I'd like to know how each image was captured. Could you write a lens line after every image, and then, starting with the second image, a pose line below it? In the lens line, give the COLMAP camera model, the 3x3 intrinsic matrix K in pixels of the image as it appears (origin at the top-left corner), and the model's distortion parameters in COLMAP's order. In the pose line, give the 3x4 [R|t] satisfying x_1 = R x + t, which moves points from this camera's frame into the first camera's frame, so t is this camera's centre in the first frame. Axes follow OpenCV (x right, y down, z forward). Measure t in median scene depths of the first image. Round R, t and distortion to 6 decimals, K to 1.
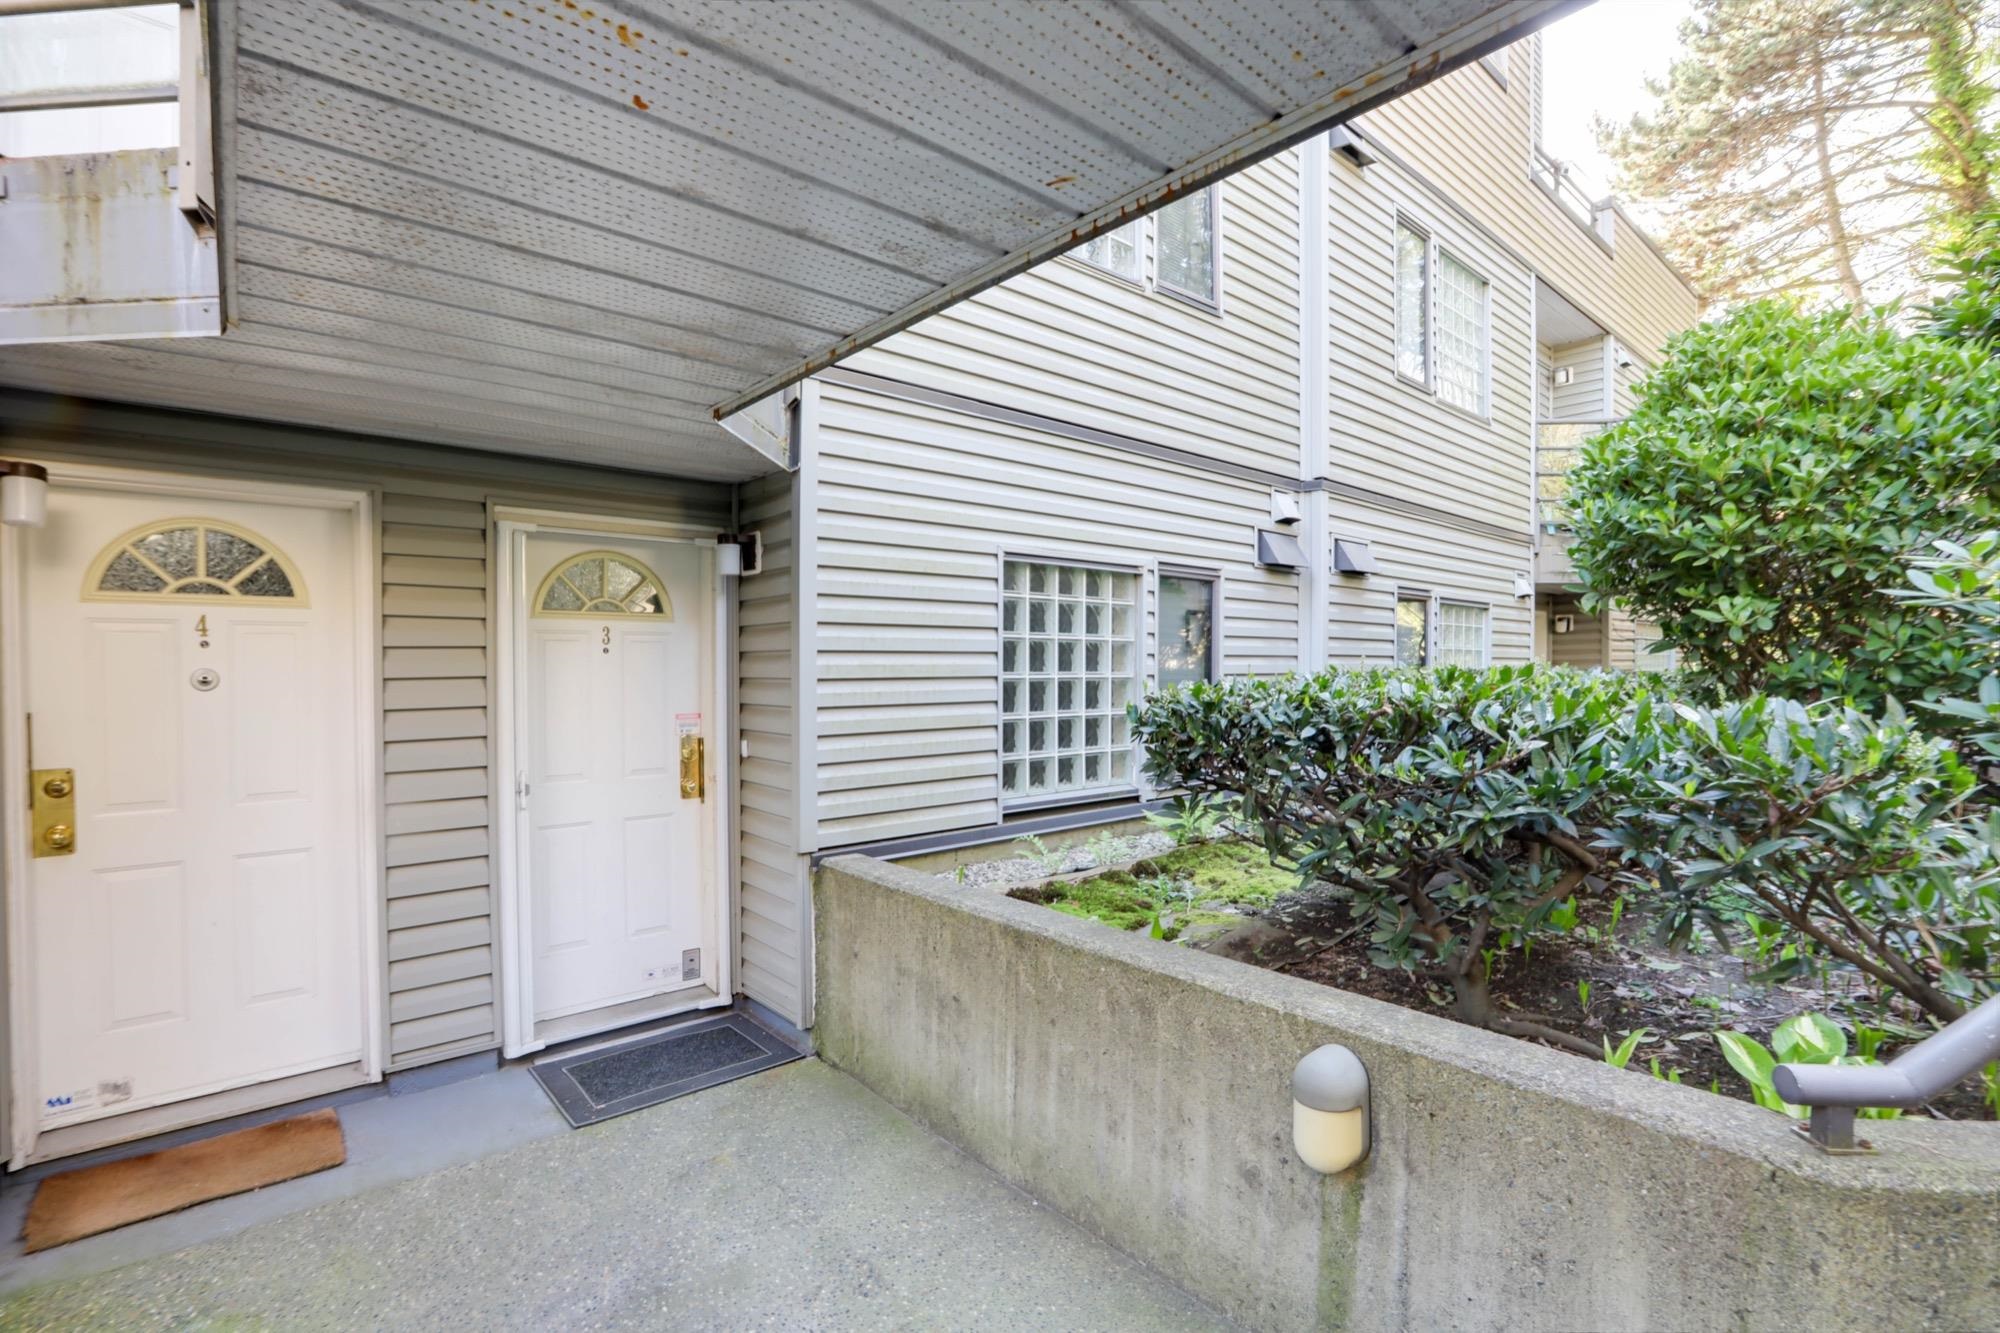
lens RADIAL K [[918.4, 0, 999.5], [0, 918.4, 663.2], [0, 0, 1]] dist [0.001452, 0.000513]
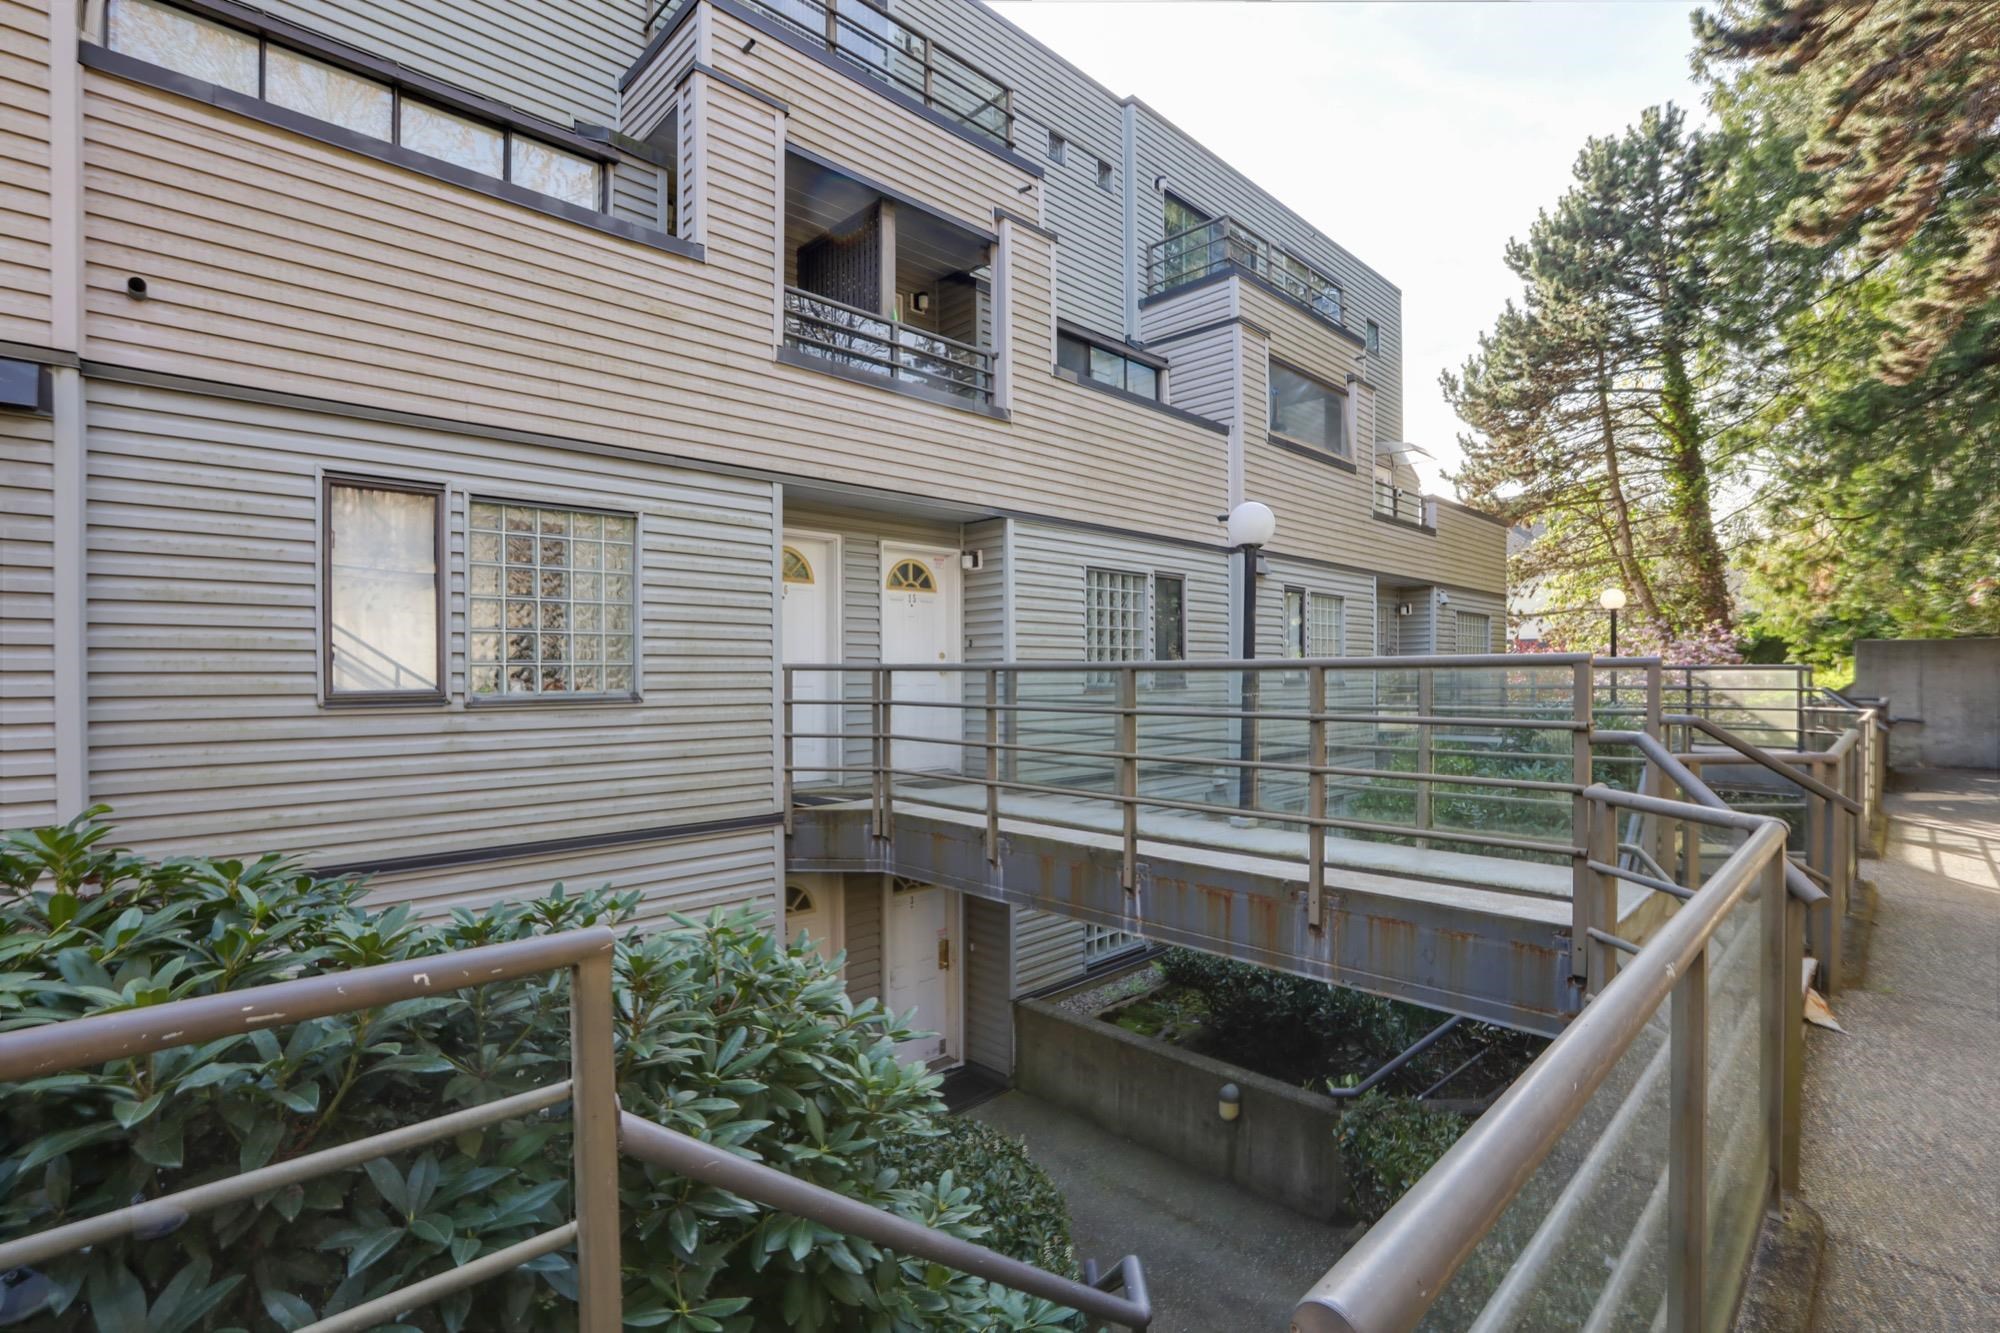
lens RADIAL K [[918.4, 0, 1002.5], [0, 918.4, 676.8], [0, 0, 1]] dist [0.001452, 0.000513]
pose [[0.998058, -0.005753, 0.062018, -0.371552], [0.005675, 0.999983, 0.001433, -0.600328], [-0.062025, -0.001078, 0.998074, -1.276565]]
